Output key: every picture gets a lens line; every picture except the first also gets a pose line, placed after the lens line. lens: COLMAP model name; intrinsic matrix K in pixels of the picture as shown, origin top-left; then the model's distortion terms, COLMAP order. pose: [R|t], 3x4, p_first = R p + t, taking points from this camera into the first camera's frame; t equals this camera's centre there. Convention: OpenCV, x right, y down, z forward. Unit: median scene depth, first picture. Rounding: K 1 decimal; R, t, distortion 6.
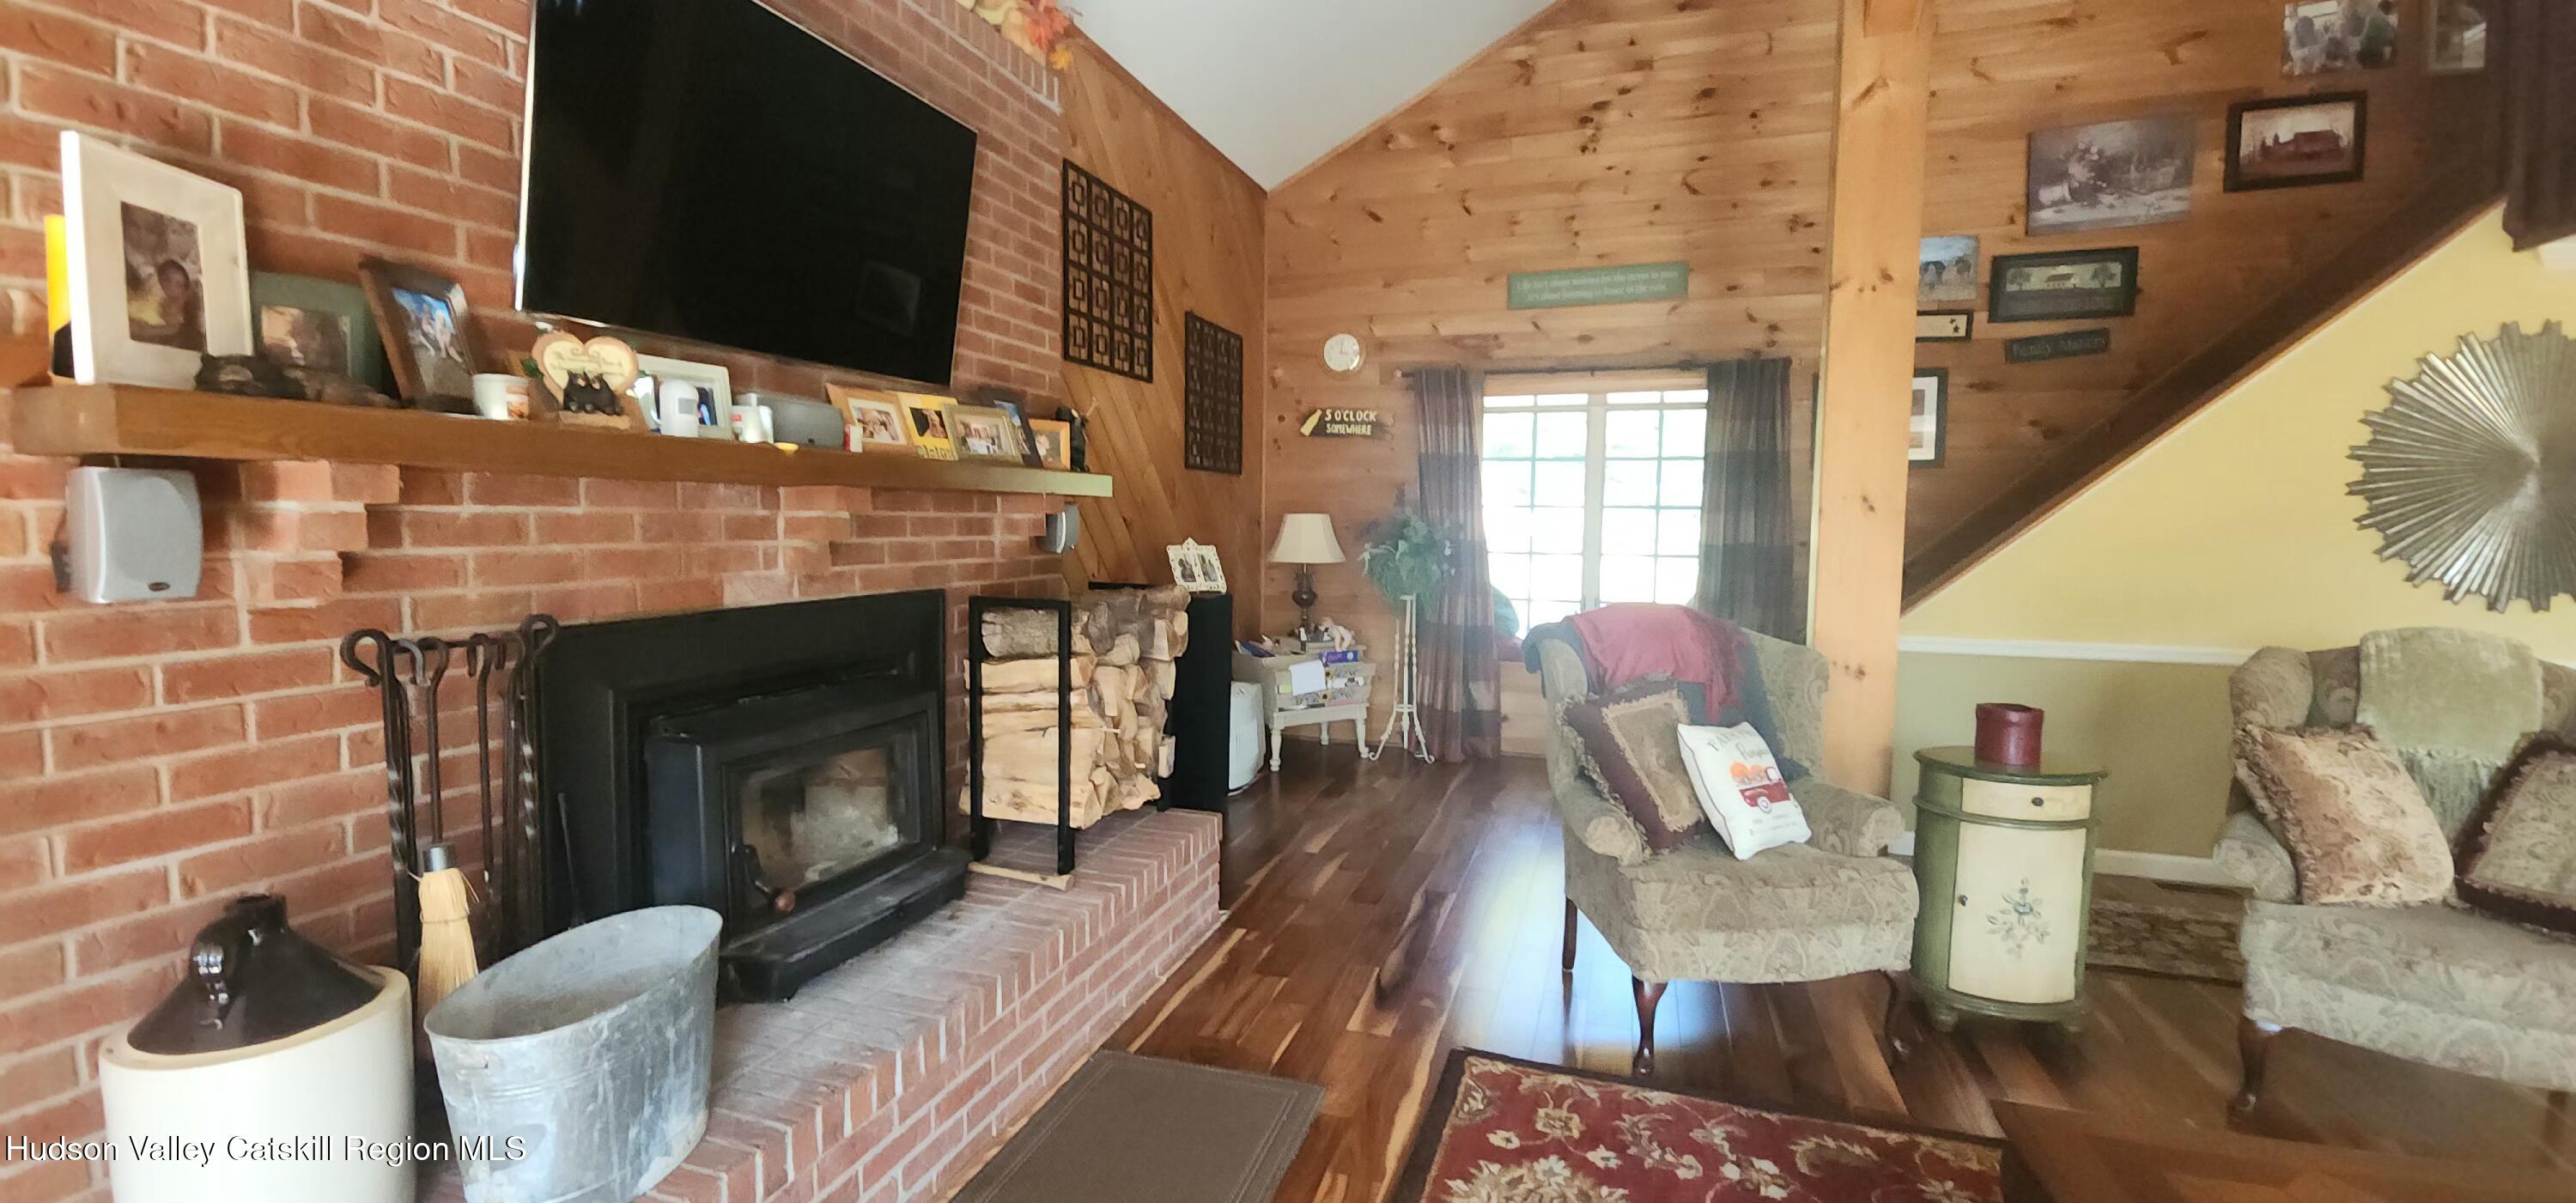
lens RADIAL K [[1059.2, 0, 1290.1], [0, 1059.2, 592.4], [0, 0, 1]] dist [0.007731, 0.000060]
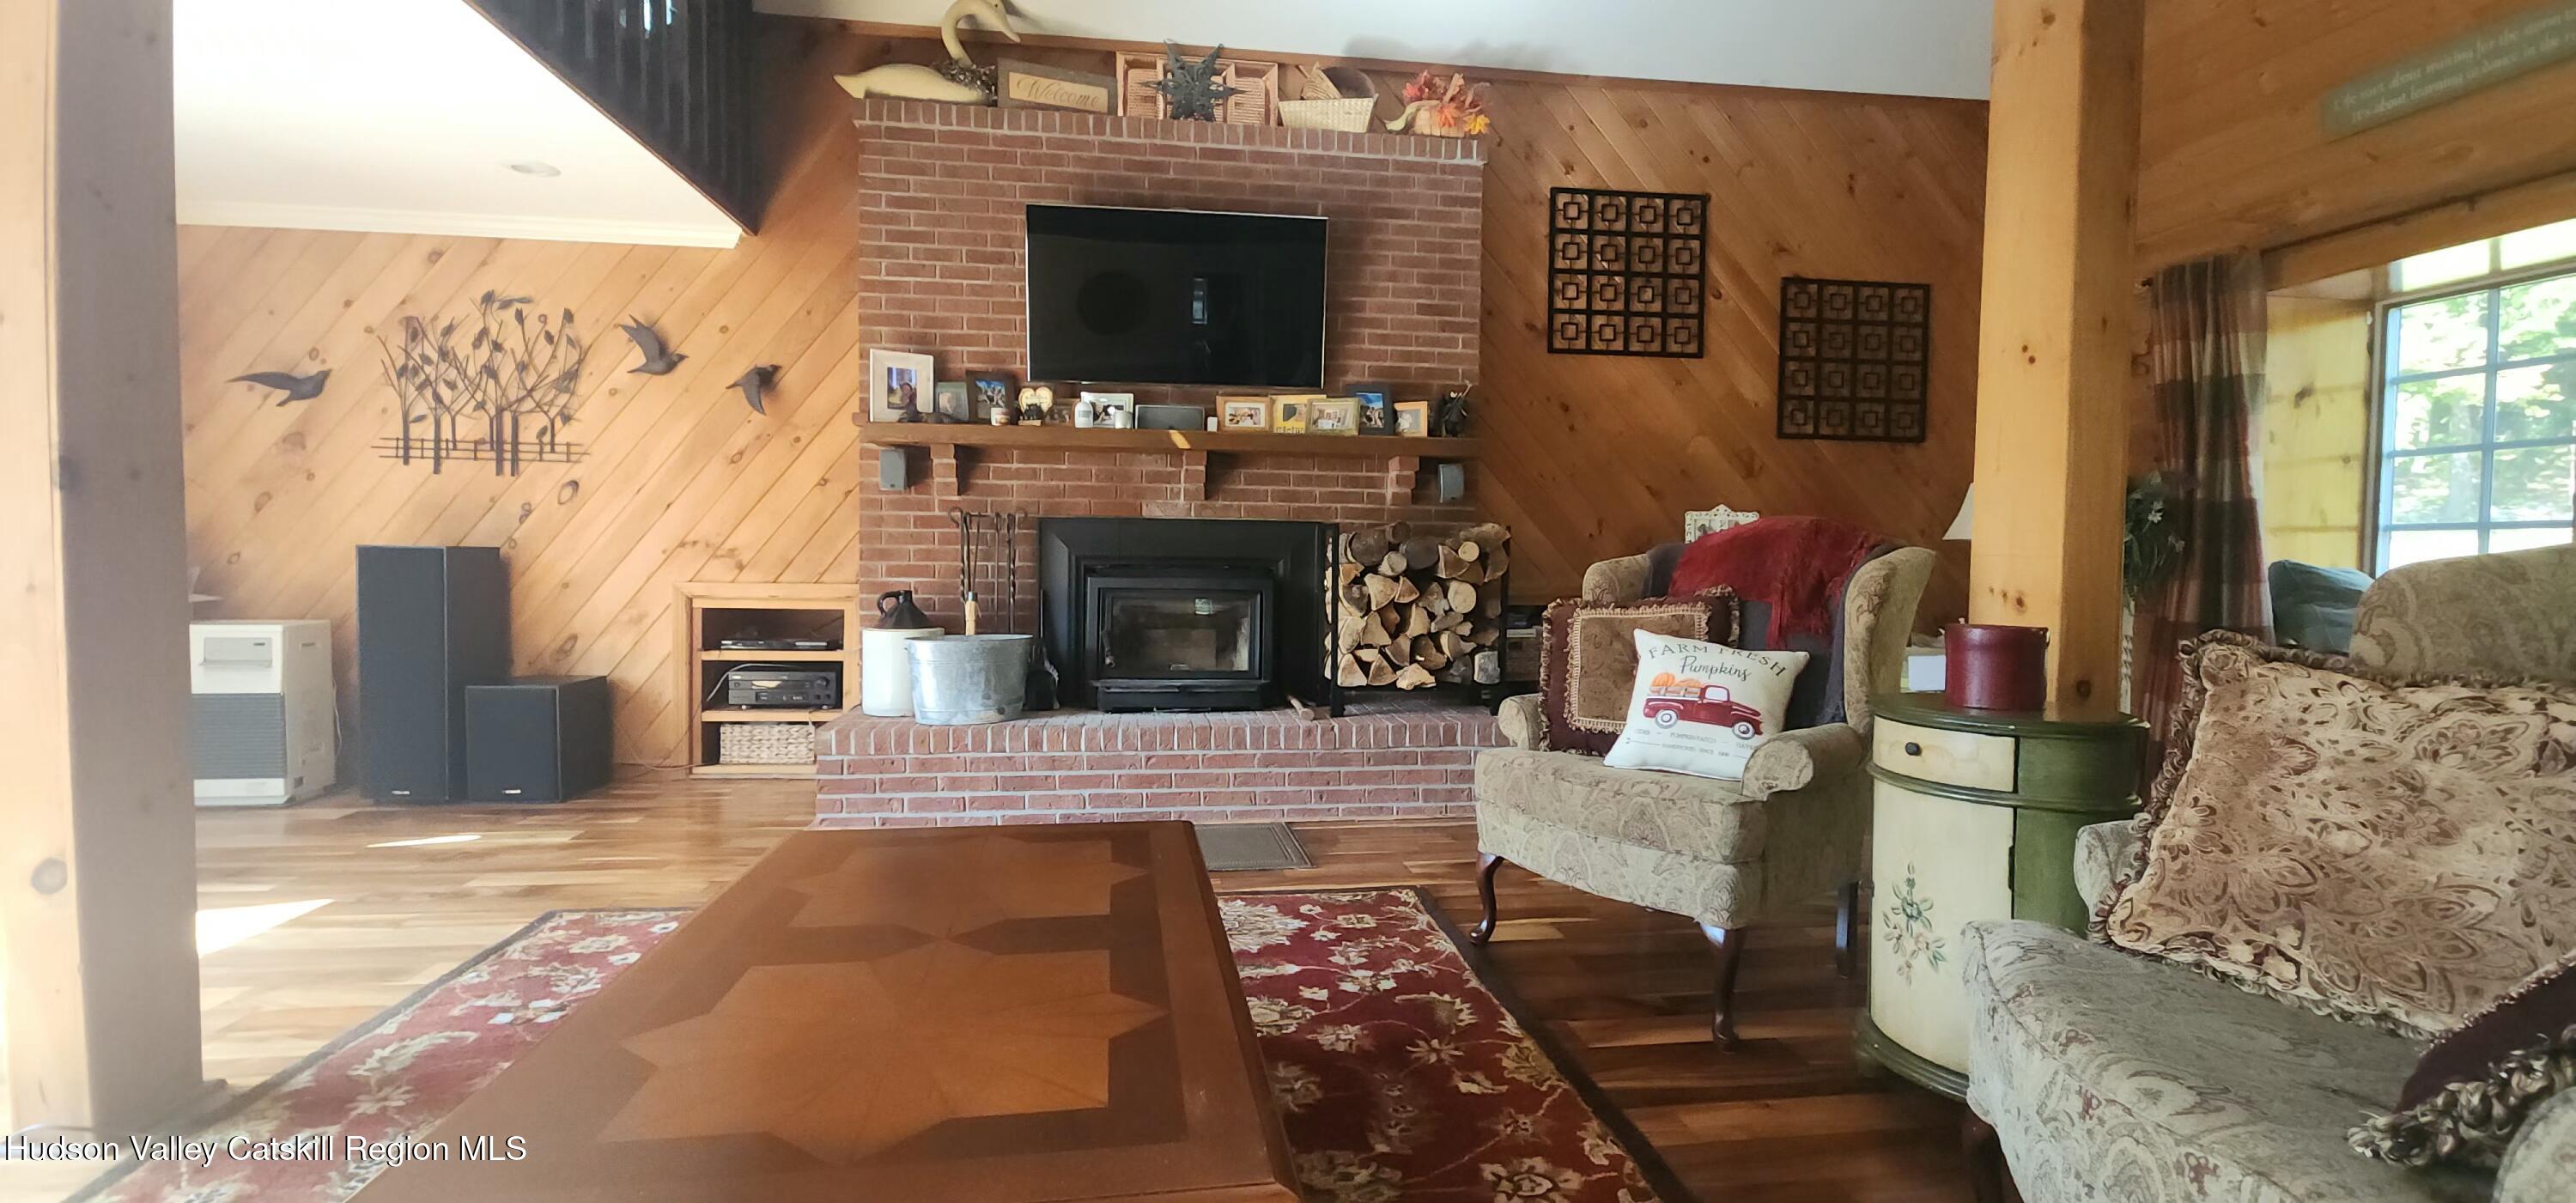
lens RADIAL K [[1066.6, 0, 1271.8], [0, 1066.6, 595.7], [0, 0, 1]] dist [0.008219, -0.005847]
pose [[0.431820, 0.022674, -0.901675, 1.123439], [-0.071978, 0.997362, -0.009391, 0.132917], [0.899083, 0.068956, 0.432313, 0.323676]]
